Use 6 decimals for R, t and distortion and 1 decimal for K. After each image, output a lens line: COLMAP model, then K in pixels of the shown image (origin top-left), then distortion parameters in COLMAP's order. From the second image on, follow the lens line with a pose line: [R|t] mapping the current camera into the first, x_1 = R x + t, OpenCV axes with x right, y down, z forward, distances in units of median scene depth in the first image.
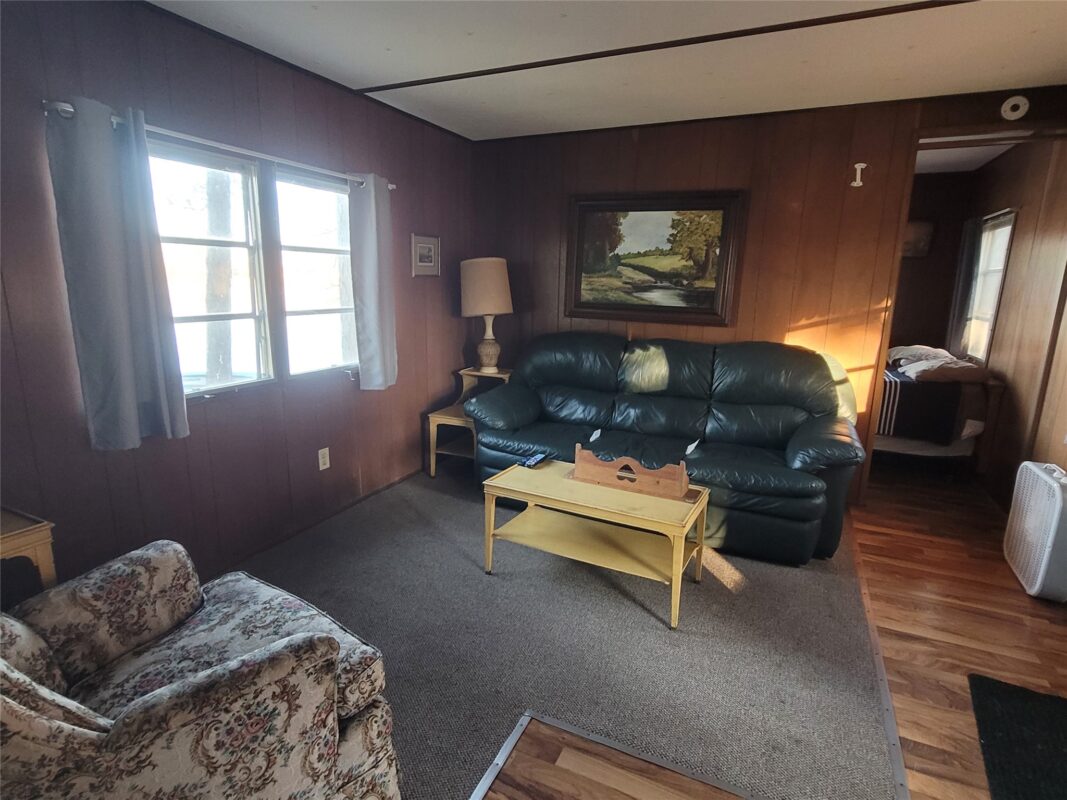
lens RADIAL K [[558.1, 0, 533.5], [0, 558.1, 400.0], [0, 0, 1]] dist [-0.002214, -0.000512]
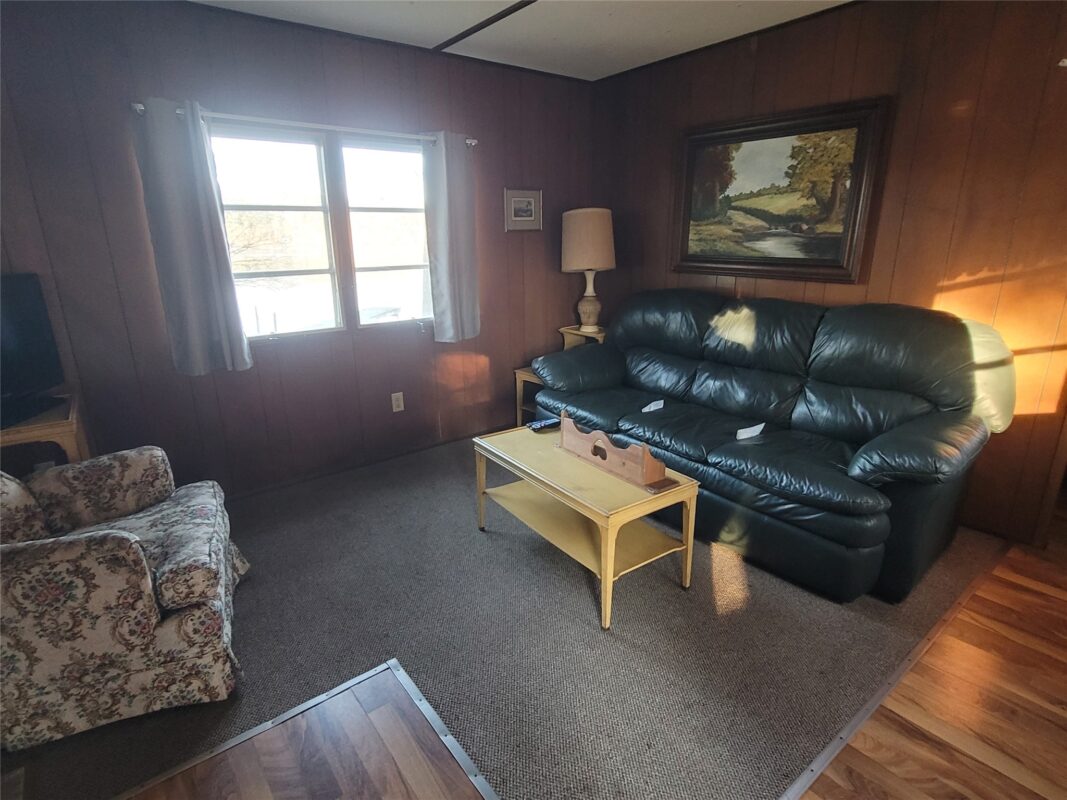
lens RADIAL K [[558.1, 0, 533.5], [0, 558.1, 400.0], [0, 0, 1]] dist [-0.002214, -0.000512]
pose [[0.891825, 0.097589, -0.441729, 0.329703], [-0.065317, 0.994001, 0.087728, -0.012302], [0.447640, -0.049386, 0.892849, 0.119116]]
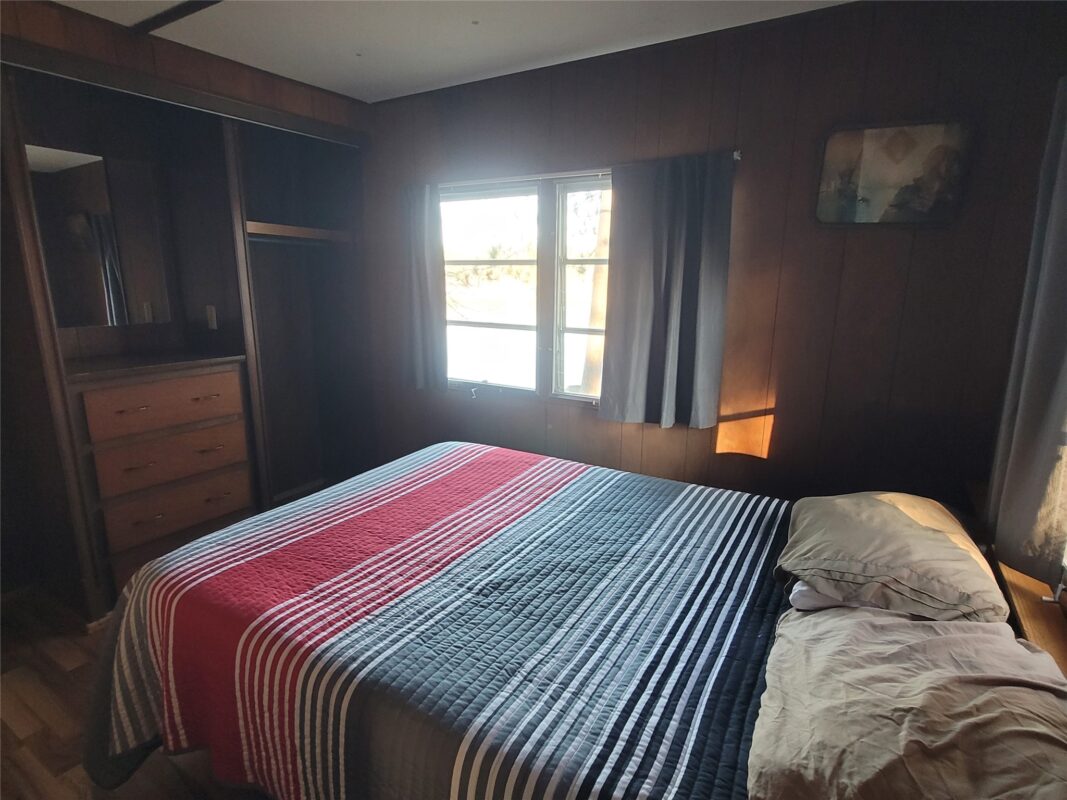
lens RADIAL K [[558.1, 0, 533.5], [0, 558.1, 400.0], [0, 0, 1]] dist [-0.002214, -0.000512]
pose [[-0.091845, 0.181168, -0.979154, 0.442650], [-0.229643, 0.952951, 0.197861, -0.182662], [0.968932, 0.243028, -0.045920, 0.857754]]
